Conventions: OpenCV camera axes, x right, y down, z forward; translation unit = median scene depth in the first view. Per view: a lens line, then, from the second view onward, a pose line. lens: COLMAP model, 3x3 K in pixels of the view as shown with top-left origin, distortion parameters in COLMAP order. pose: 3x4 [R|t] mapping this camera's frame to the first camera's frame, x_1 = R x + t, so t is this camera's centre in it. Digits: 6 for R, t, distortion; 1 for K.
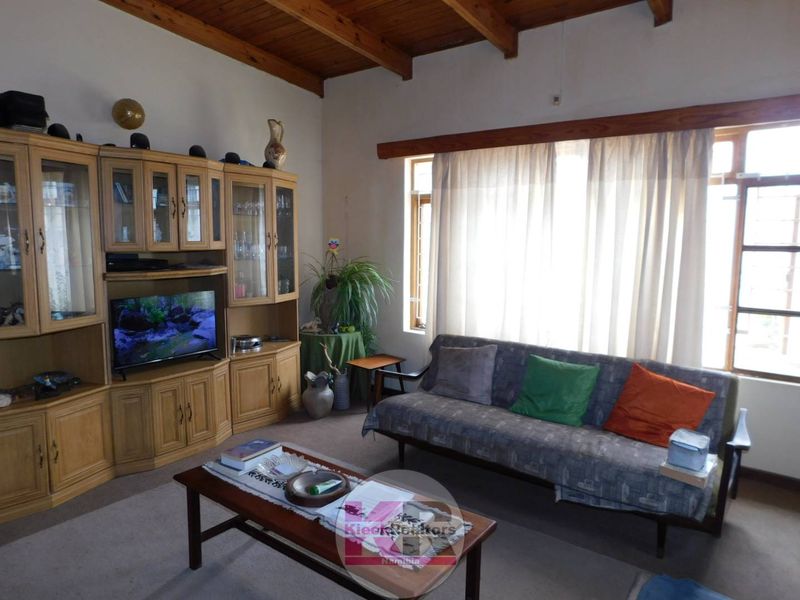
lens RADIAL K [[533.4, 0, 400.0], [0, 533.4, 300.0], [0, 0, 1]] dist [-0.035888, 0.000814]
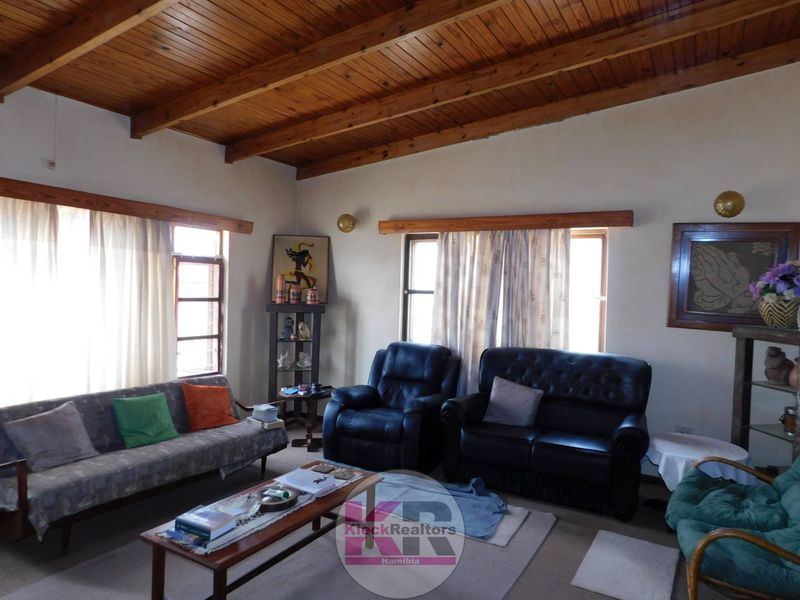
lens RADIAL K [[533.4, 0, 400.0], [0, 533.4, 300.0], [0, 0, 1]] dist [-0.035888, 0.000814]
pose [[-0.128064, -0.032023, 0.991249, -0.924166], [0.085862, 0.995368, 0.043249, -0.101689], [-0.988042, 0.090649, -0.124721, 0.507932]]
